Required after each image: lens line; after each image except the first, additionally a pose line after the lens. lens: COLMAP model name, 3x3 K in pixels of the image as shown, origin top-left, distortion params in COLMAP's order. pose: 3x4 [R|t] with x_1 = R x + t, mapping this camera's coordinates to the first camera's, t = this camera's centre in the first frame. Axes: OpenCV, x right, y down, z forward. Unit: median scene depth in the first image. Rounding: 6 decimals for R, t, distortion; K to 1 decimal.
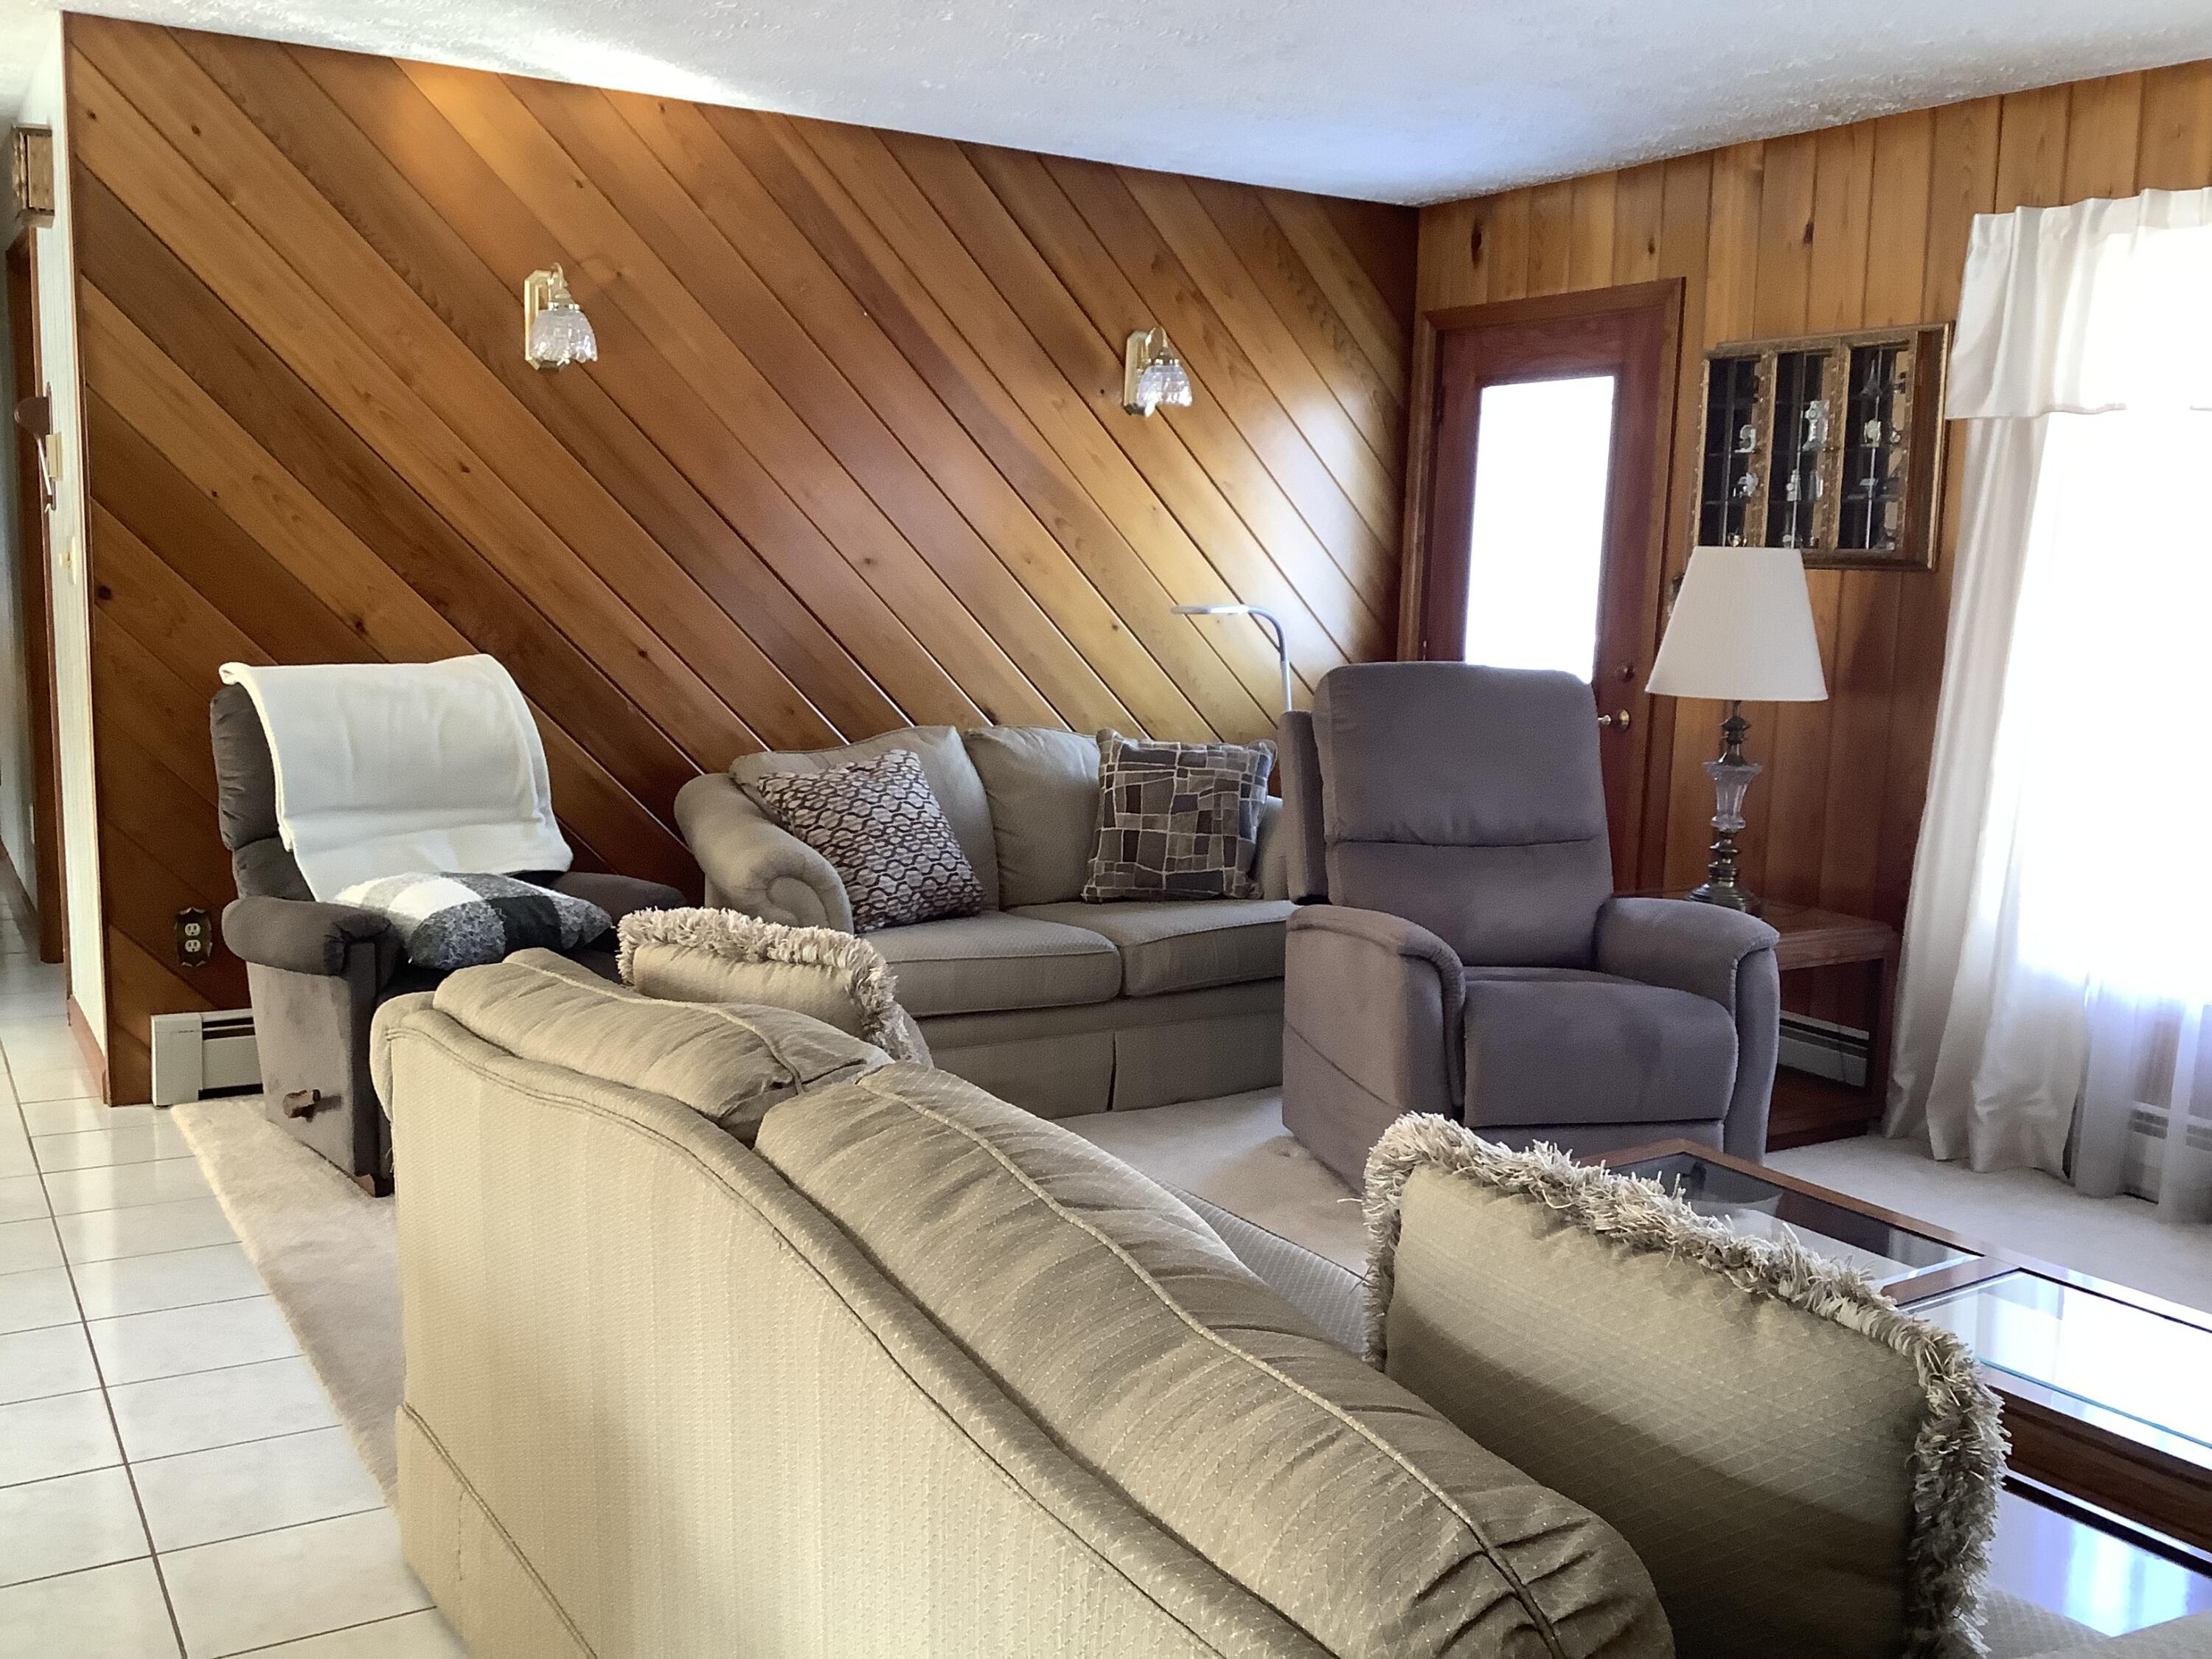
lens RADIAL K [[2014.2, 0, 1106.0], [0, 2014.2, 829.5], [0, 0, 1]] dist [0.003483, -0.010188]
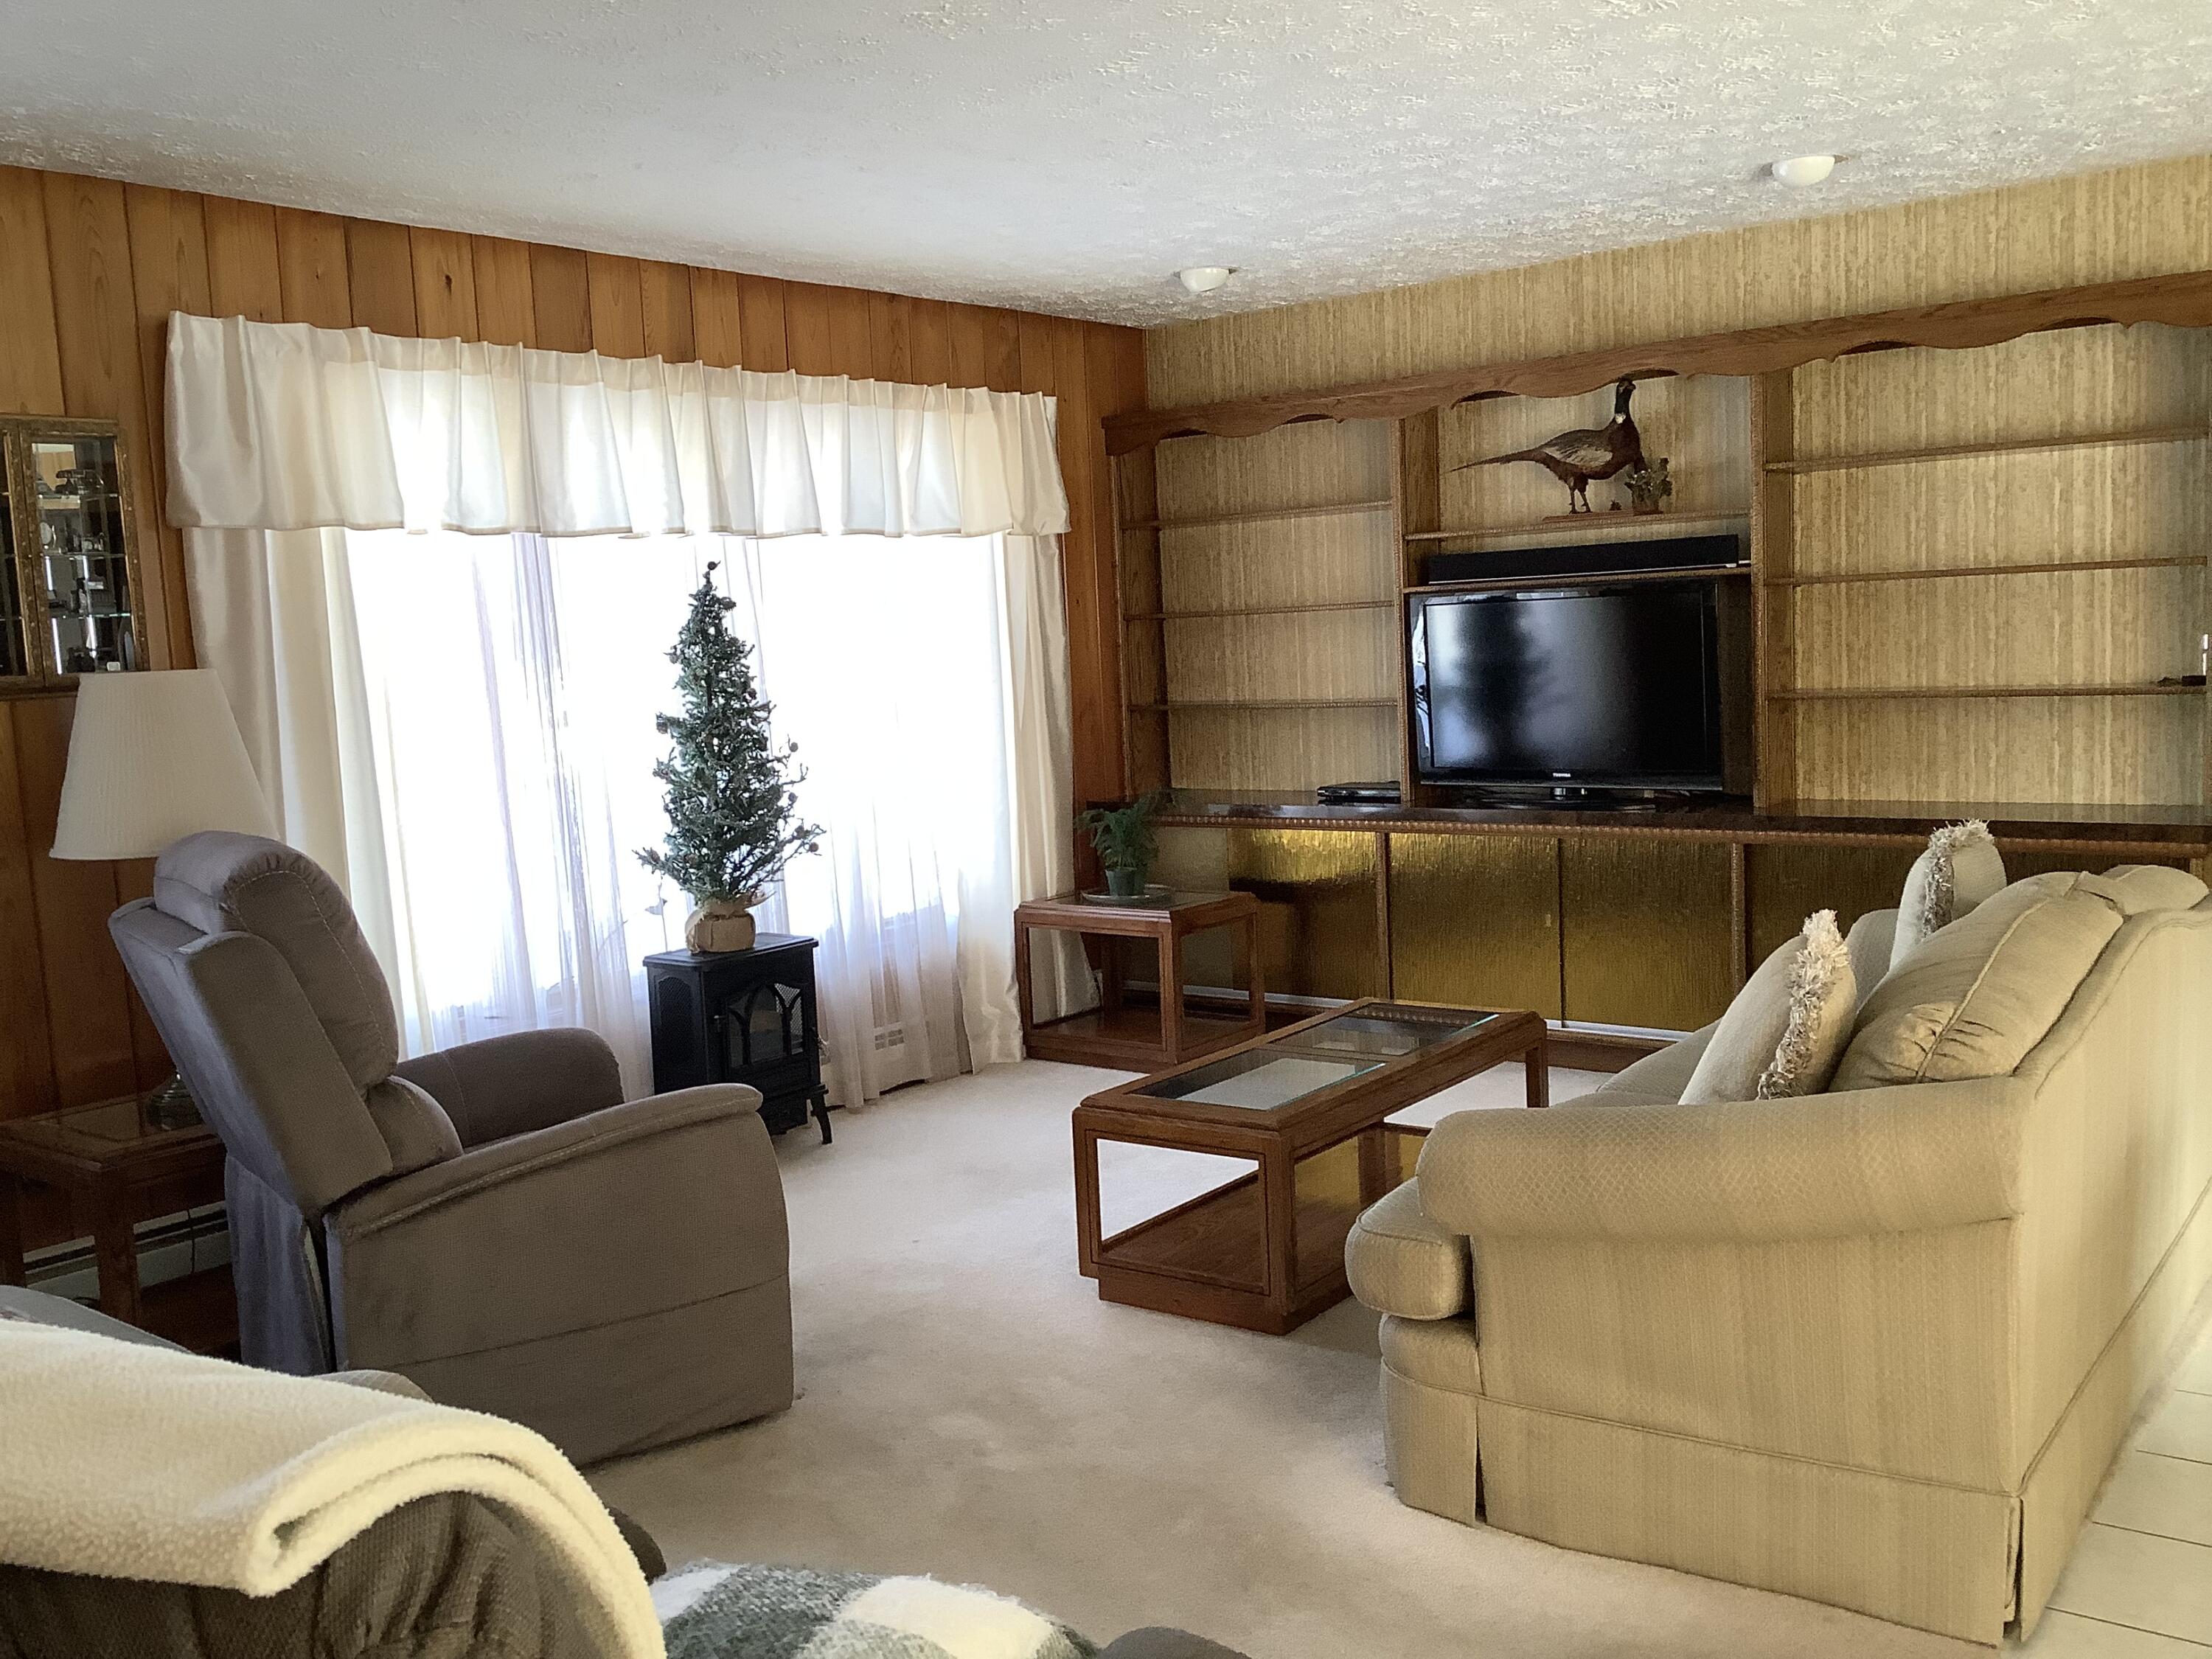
lens RADIAL K [[2014.2, 0, 1106.0], [0, 2014.2, 829.5], [0, 0, 1]] dist [0.003483, -0.010188]
pose [[-0.344808, -0.106669, 0.932593, -0.616519], [0.154382, 0.973548, 0.168433, -0.161415], [-0.925891, 0.202052, -0.319220, 0.944155]]
